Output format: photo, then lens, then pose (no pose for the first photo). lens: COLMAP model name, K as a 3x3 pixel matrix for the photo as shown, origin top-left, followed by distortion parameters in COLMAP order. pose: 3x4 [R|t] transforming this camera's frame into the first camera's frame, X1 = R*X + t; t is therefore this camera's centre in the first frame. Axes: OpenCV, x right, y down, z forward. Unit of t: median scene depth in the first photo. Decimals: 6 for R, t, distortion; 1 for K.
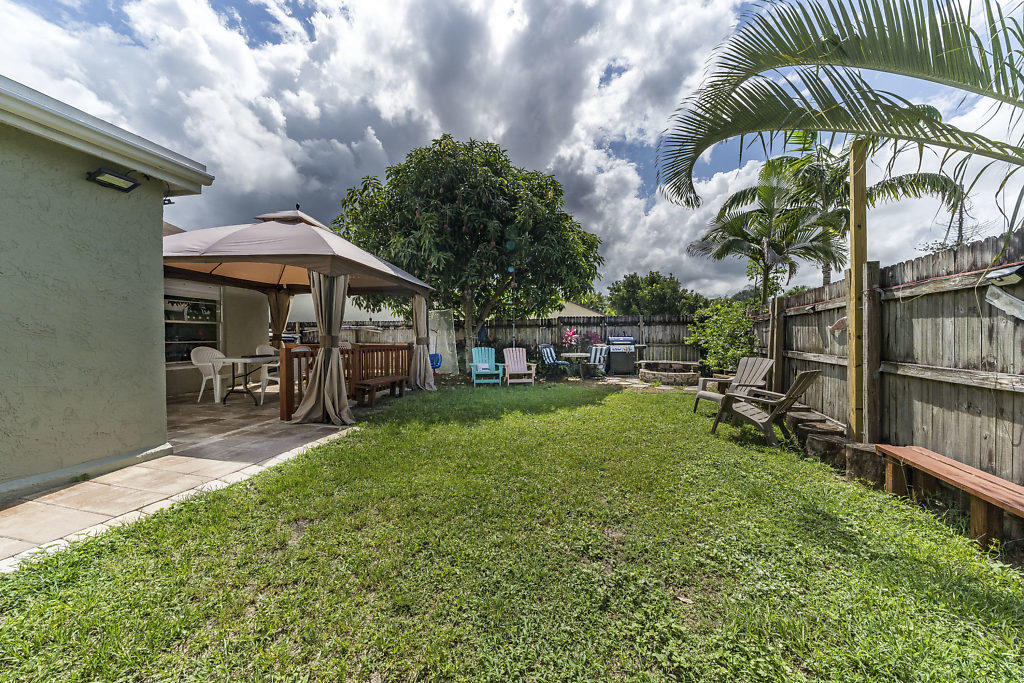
lens RADIAL K [[346.9, 0, 511.9], [0, 346.9, 345.1], [0, 0, 1]] dist [-0.008590, -0.000164]
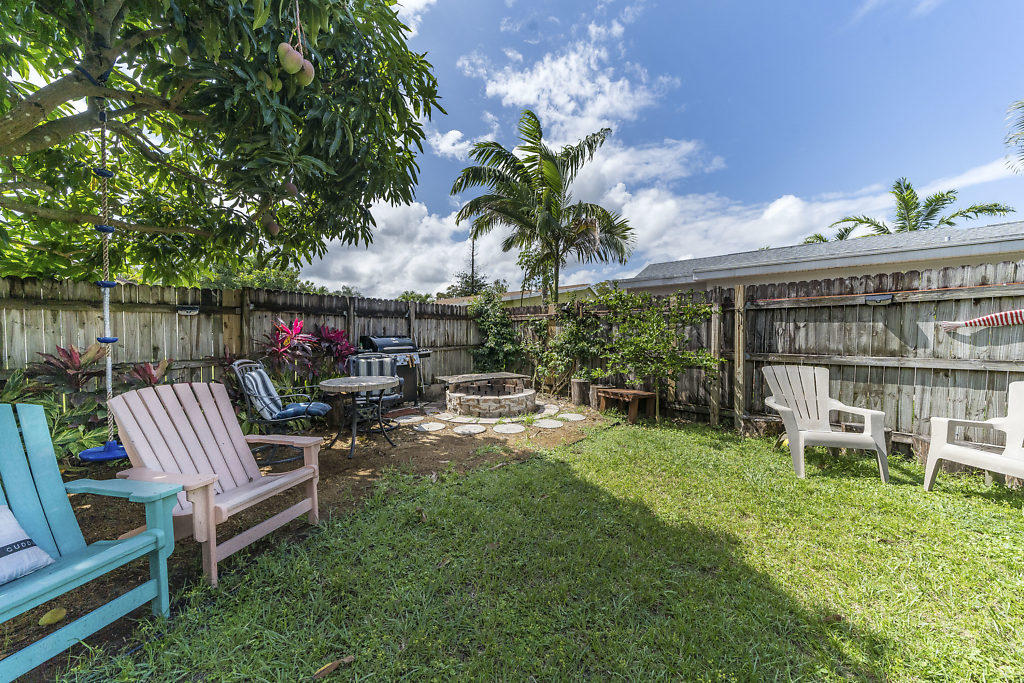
lens RADIAL K [[346.9, 0, 511.9], [0, 346.9, 345.1], [0, 0, 1]] dist [-0.008590, -0.000164]
pose [[0.422626, -0.026673, 0.905912, -0.108244], [0.026048, 0.999511, 0.017277, -0.018770], [-0.905930, 0.016295, 0.423114, 0.705093]]
